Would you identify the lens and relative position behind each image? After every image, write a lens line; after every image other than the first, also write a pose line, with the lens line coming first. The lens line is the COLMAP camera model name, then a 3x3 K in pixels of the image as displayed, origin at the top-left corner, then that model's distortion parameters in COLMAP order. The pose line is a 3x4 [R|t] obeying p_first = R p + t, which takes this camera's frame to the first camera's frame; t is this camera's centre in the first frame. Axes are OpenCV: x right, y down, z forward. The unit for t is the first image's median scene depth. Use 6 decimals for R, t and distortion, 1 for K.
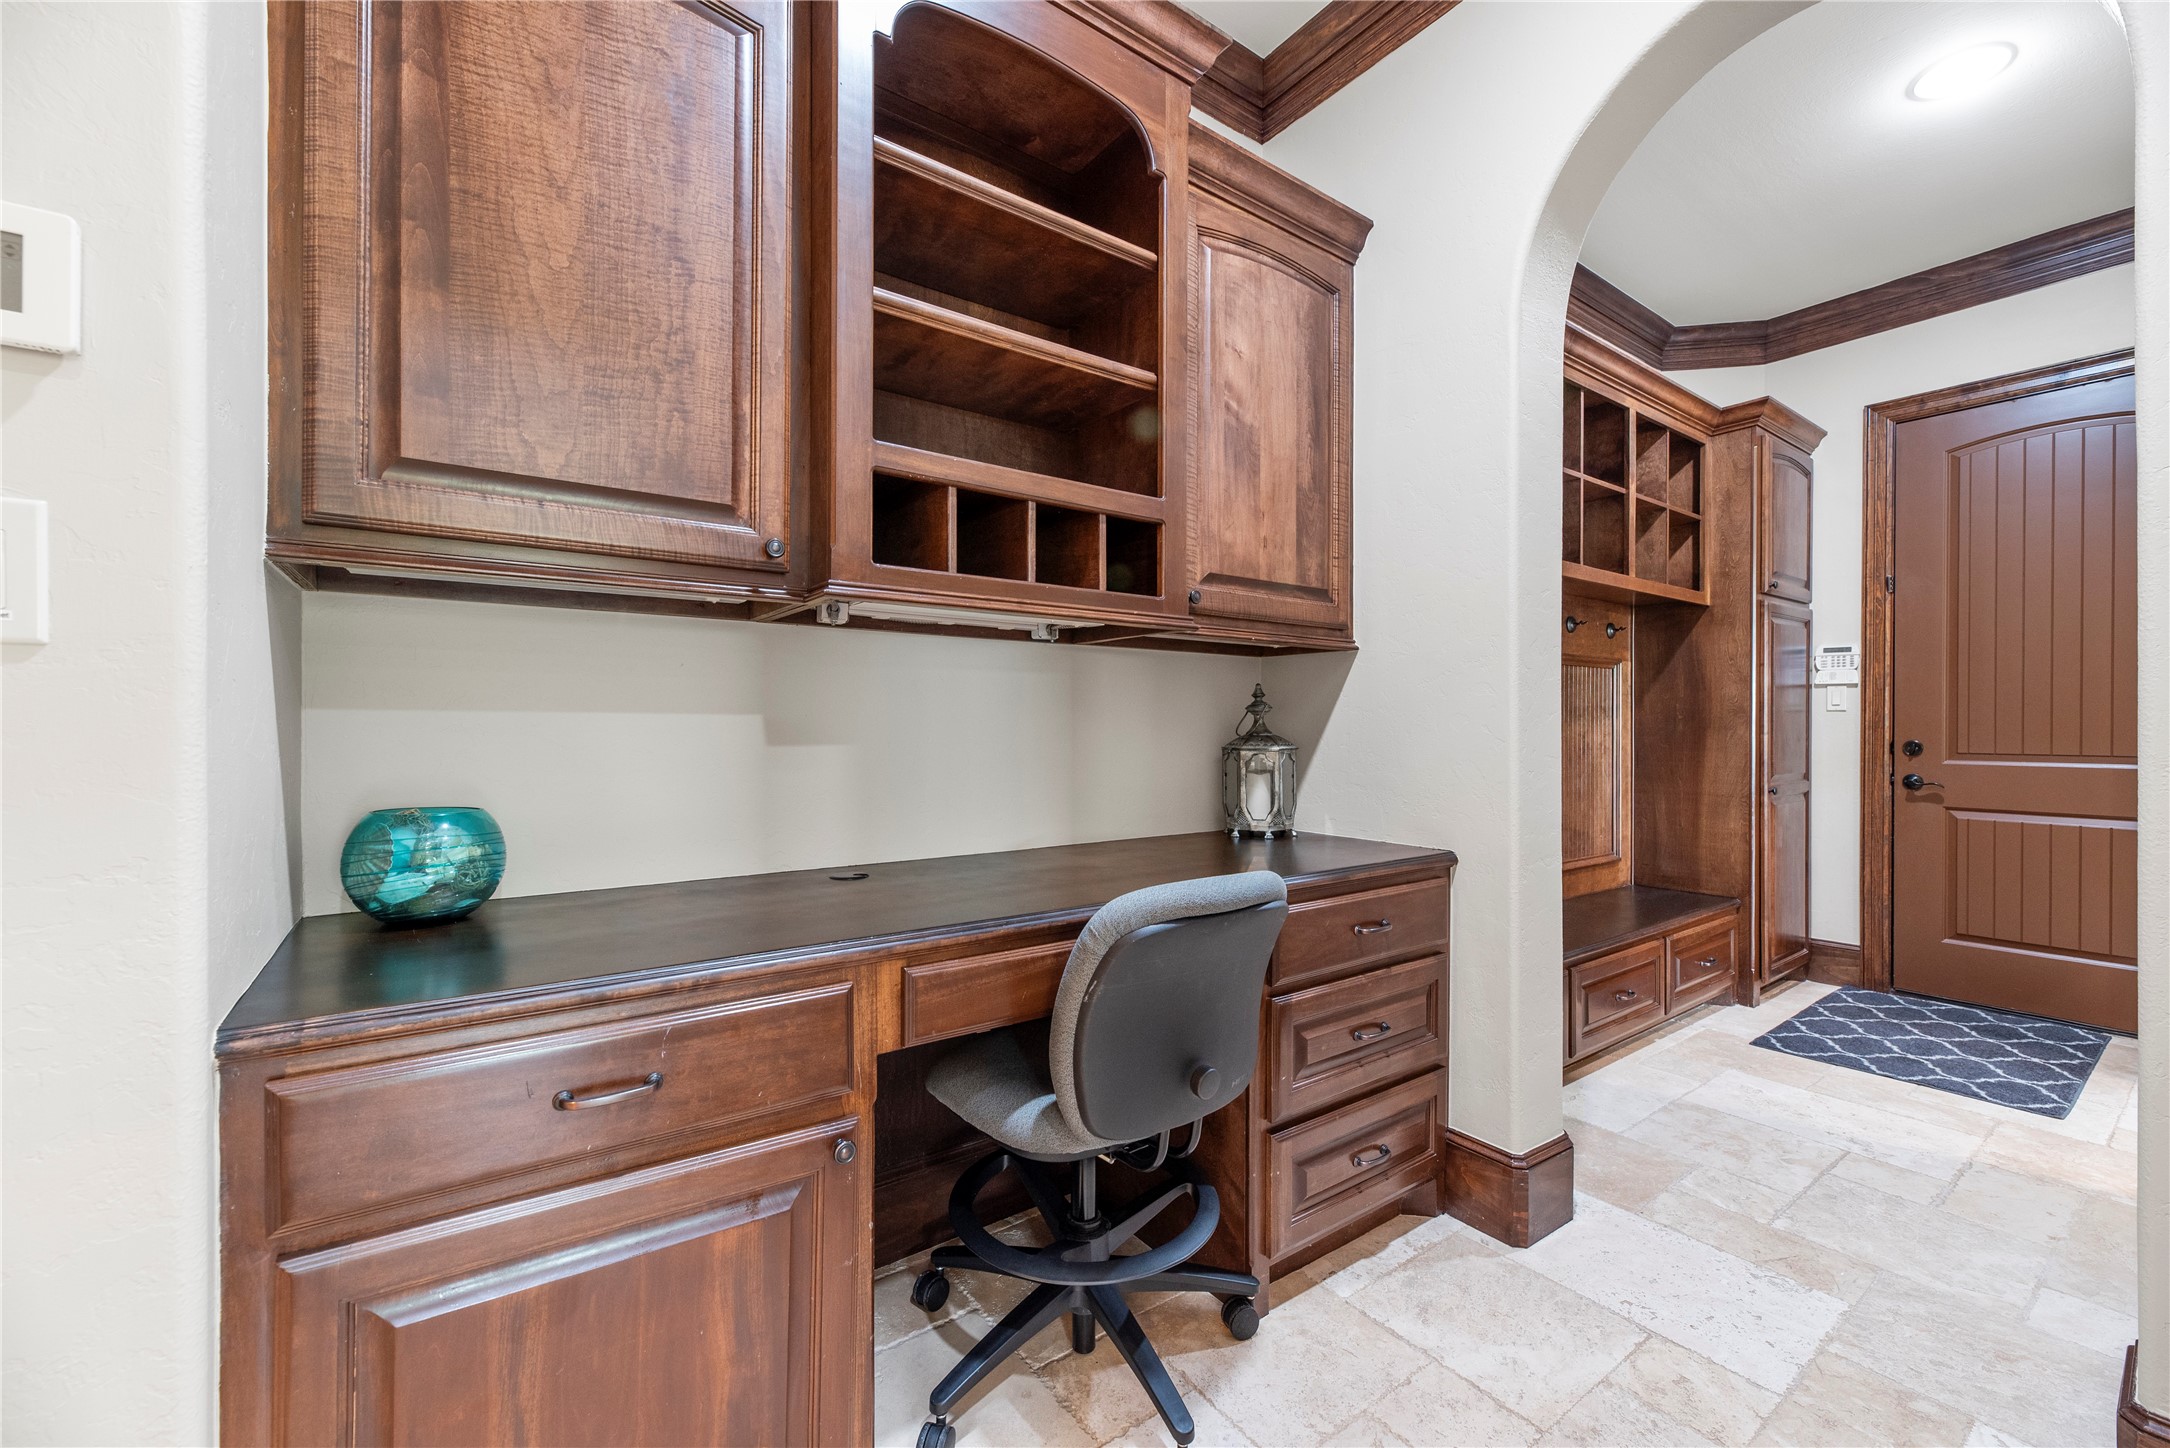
lens RADIAL K [[870.5, 0, 1090.7], [0, 870.5, 720.7], [0, 0, 1]] dist [0.001030, 0.000020]
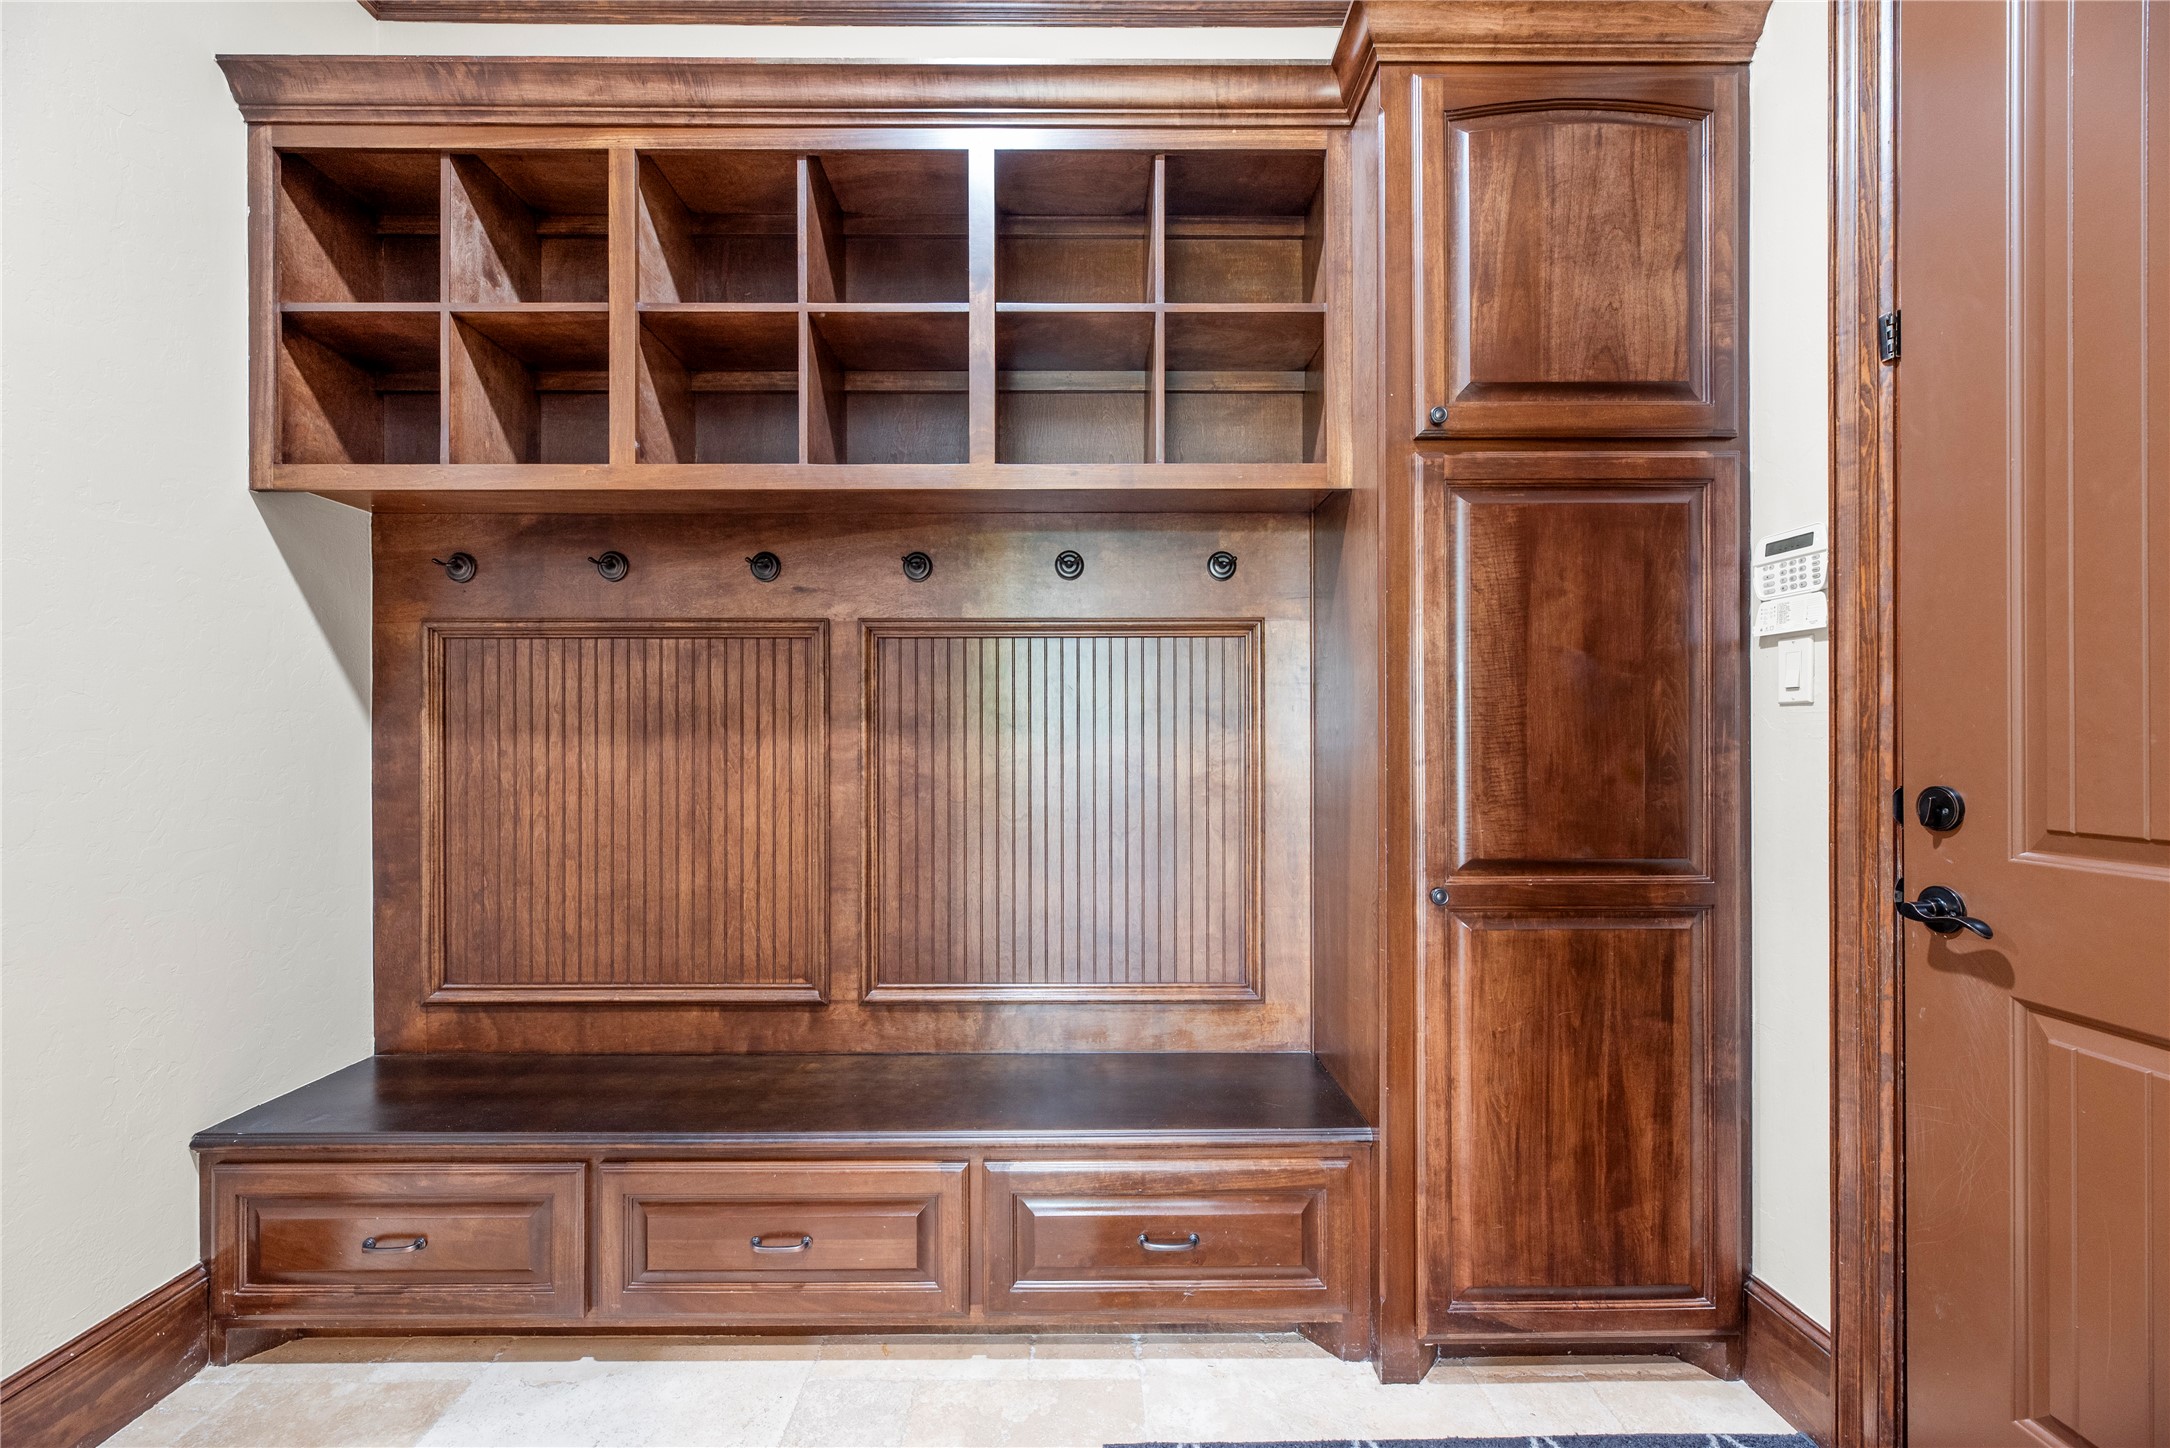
lens RADIAL K [[870.5, 0, 1084.2], [0, 870.5, 736.1], [0, 0, 1]] dist [0.001030, 0.000020]
pose [[0.815846, -0.011805, -0.578148, 0.843907], [0.011045, 0.999927, -0.004830, 0.001439], [0.578163, -0.002445, 0.815917, 0.520248]]
